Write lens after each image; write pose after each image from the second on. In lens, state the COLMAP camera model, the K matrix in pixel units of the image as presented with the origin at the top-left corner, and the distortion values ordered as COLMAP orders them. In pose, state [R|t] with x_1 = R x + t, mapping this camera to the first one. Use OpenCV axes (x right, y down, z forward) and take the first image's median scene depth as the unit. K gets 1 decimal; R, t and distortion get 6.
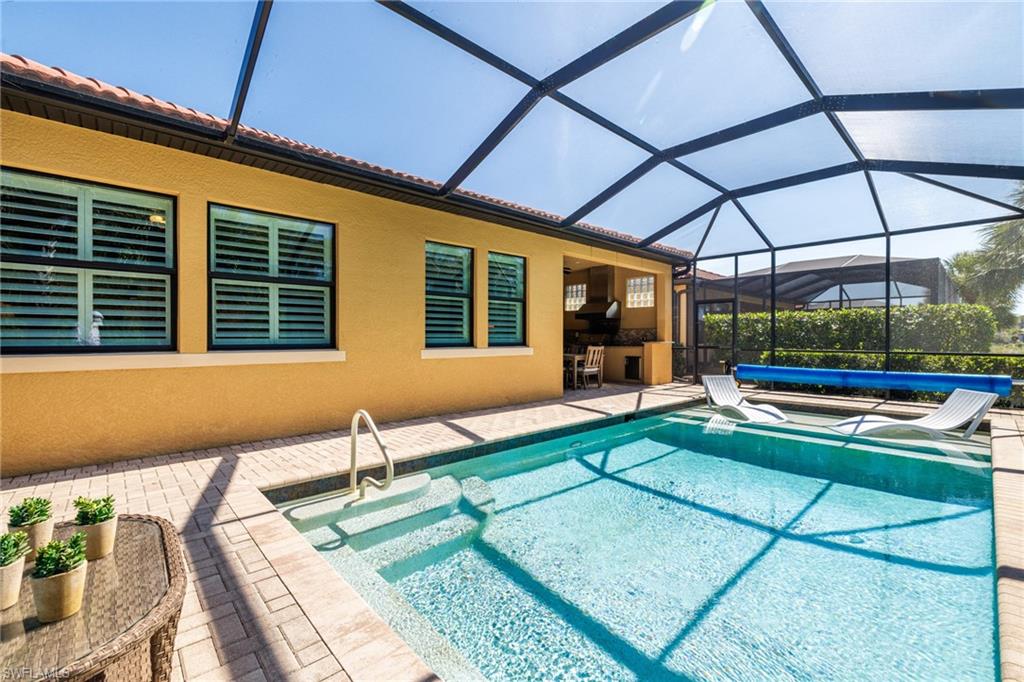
lens RADIAL K [[440.1, 0, 509.2], [0, 440.1, 339.6], [0, 0, 1]] dist [0.000042, 0.000939]
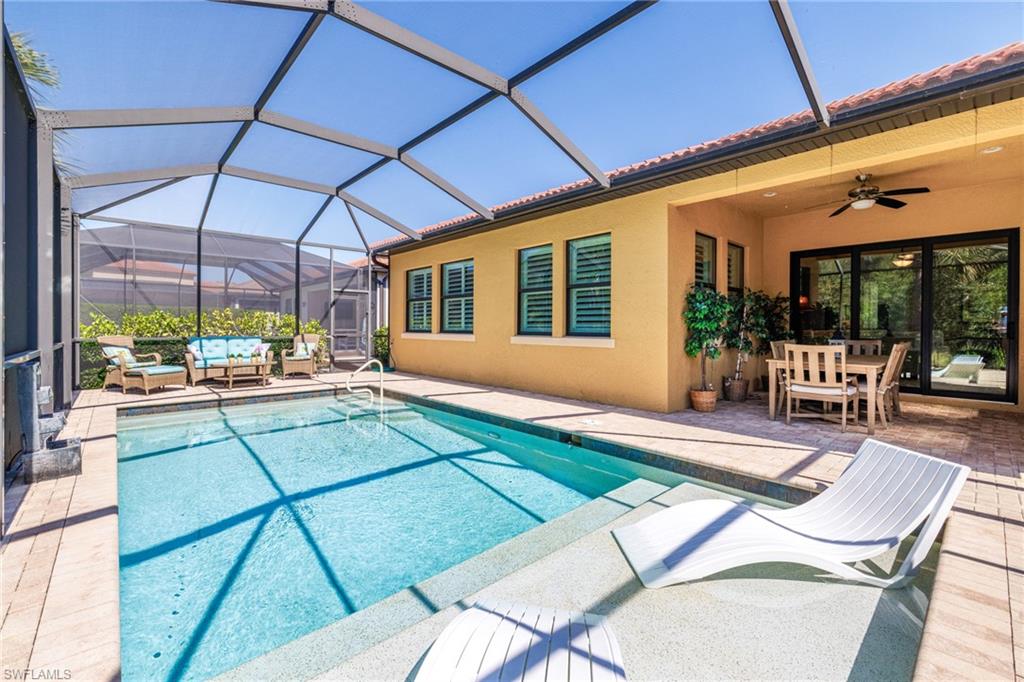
lens RADIAL K [[440.1, 0, 509.1], [0, 440.1, 332.8], [0, 0, 1]] dist [0.000042, 0.000939]
pose [[-0.006597, 0.011359, -0.999914, 0.983549], [-0.008788, 0.999896, 0.011417, -0.002056], [0.999940, 0.008863, -0.006497, 0.899403]]
